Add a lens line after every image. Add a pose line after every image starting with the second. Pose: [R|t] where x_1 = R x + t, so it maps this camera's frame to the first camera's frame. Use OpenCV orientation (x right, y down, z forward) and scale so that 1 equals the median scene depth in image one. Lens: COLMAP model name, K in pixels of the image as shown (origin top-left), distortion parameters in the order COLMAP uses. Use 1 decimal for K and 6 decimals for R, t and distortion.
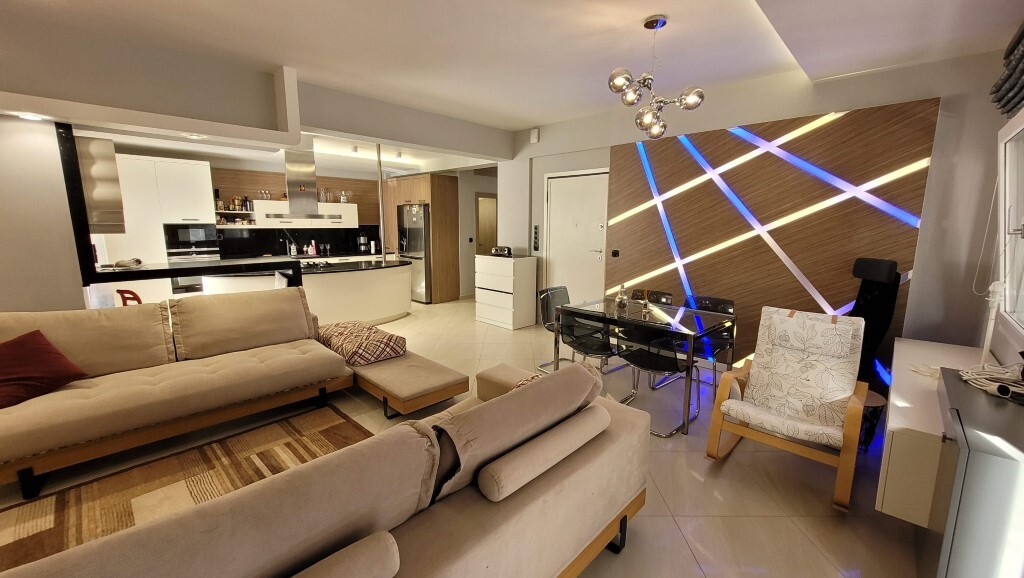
lens RADIAL K [[402.8, 0, 516.9], [0, 402.8, 290.4], [0, 0, 1]] dist [0.003087, -0.001022]
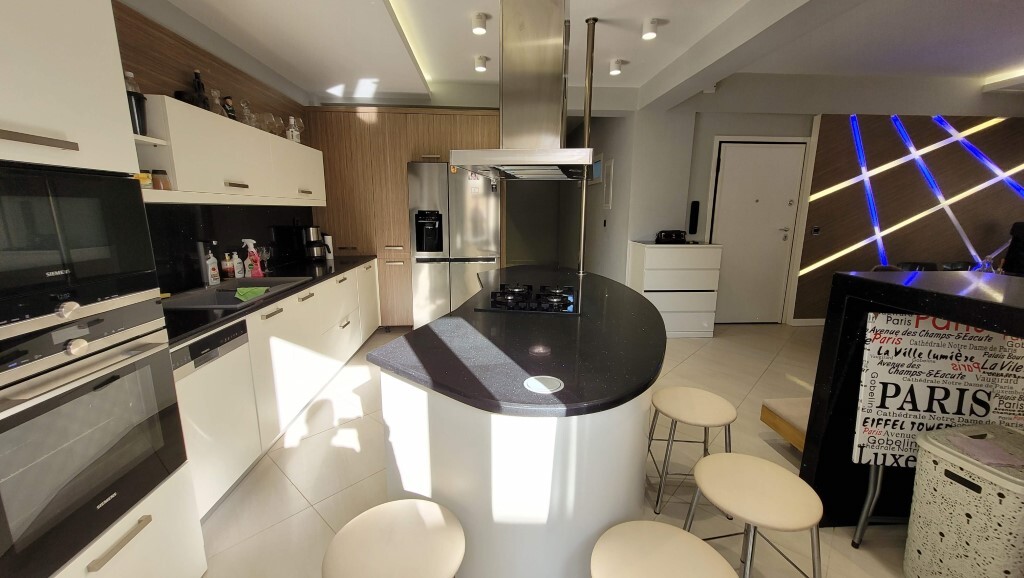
lens RADIAL K [[402.8, 0, 514.7], [0, 402.8, 287.9], [0, 0, 1]] dist [0.003087, -0.001022]
pose [[0.671023, -0.142992, 0.727517, -0.792626], [0.123253, 0.989087, 0.080721, -0.102464], [-0.731120, 0.035503, 0.681324, 0.735313]]
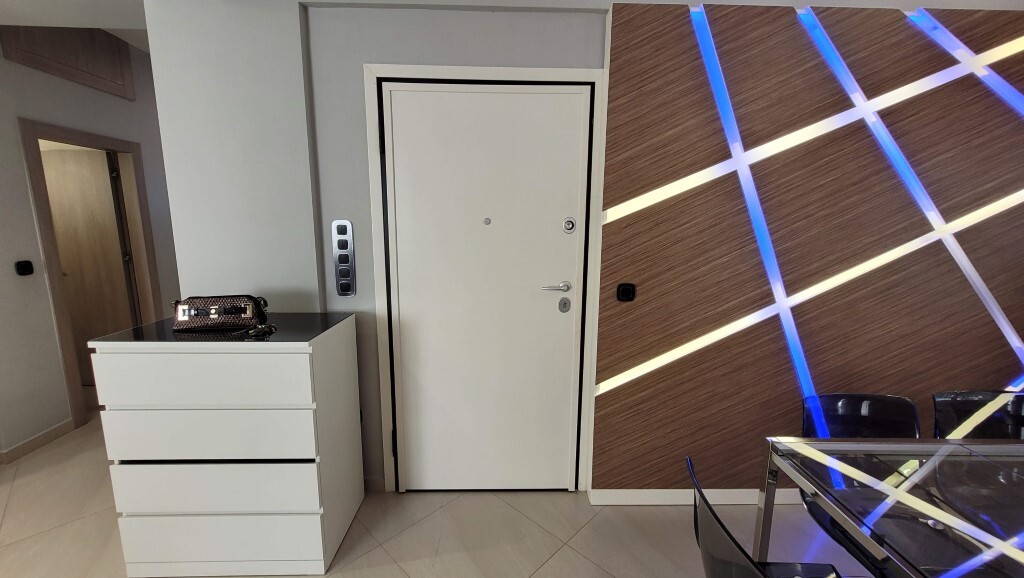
lens RADIAL K [[402.8, 0, 504.4], [0, 402.8, 284.6], [0, 0, 1]] dist [0.003087, -0.001022]
pose [[0.697474, -0.111263, 0.707920, -0.101844], [0.113502, 0.992555, 0.044172, -0.109431], [-0.707564, 0.049542, 0.704910, 0.675049]]
